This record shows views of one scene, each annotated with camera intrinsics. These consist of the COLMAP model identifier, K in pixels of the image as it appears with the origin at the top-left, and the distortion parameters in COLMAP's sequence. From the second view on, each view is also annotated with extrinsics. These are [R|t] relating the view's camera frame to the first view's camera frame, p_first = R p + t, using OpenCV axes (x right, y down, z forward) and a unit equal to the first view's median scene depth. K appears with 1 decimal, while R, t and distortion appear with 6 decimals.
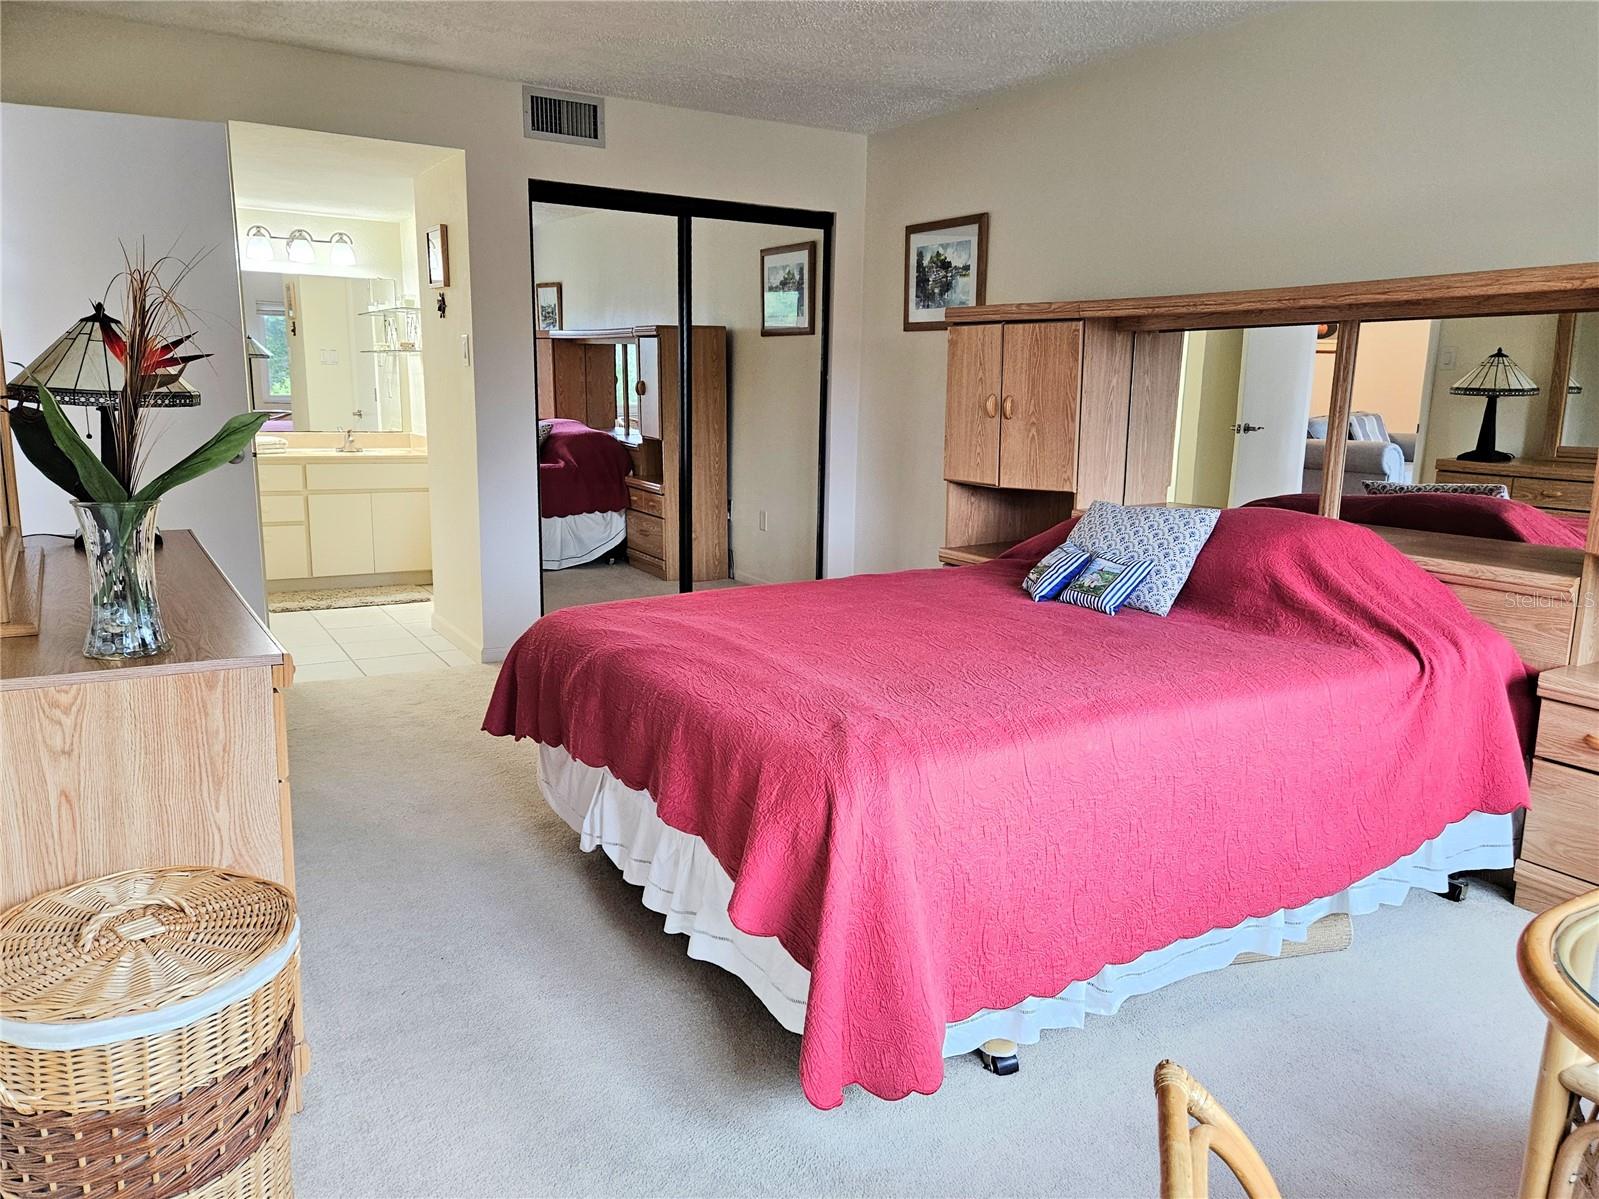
lens RADIAL K [[1085.4, 0, 792.0], [0, 1085.4, 599.0], [0, 0, 1]] dist [0.066460, -0.054279]
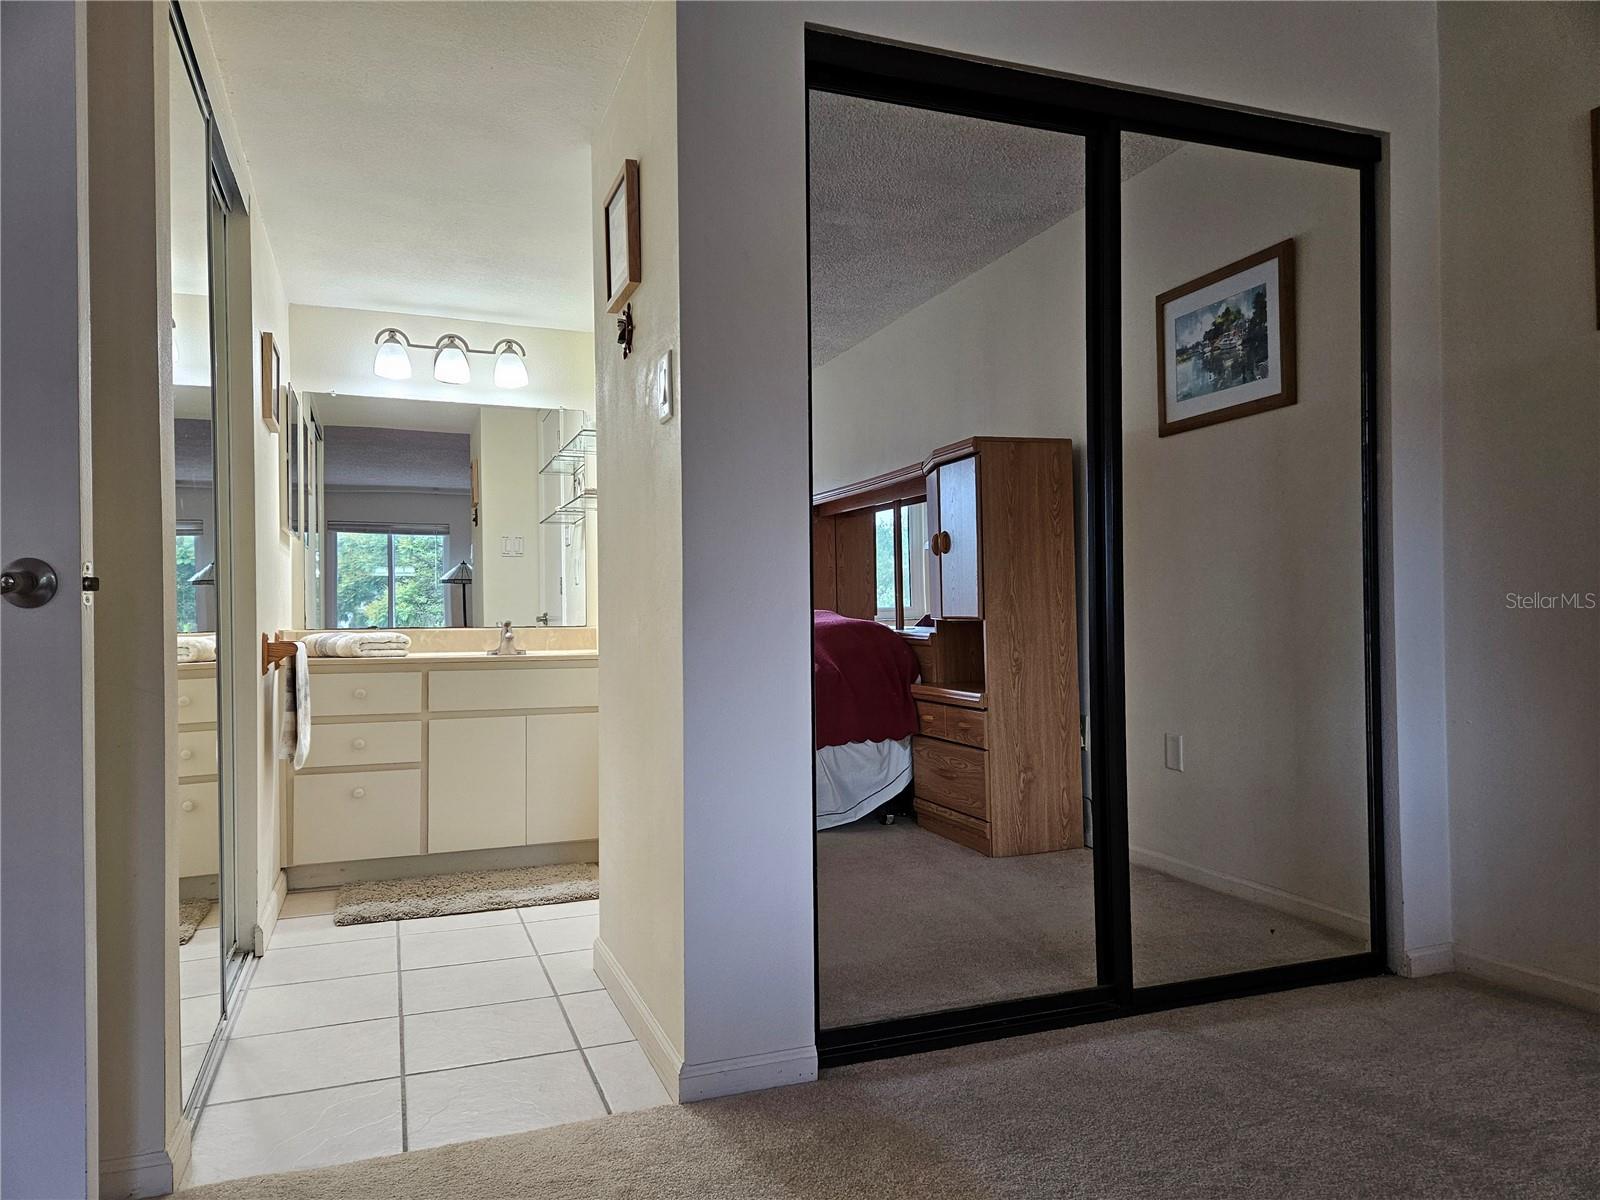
lens RADIAL K [[1086.1, 0, 801.2], [0, 1086.1, 607.7], [0, 0, 1]] dist [0.066460, -0.054279]
pose [[0.983291, -0.033606, -0.178912, -0.115388], [-0.003689, 0.978932, -0.204153, -0.029930], [0.182003, 0.201402, 0.962451, 0.415207]]
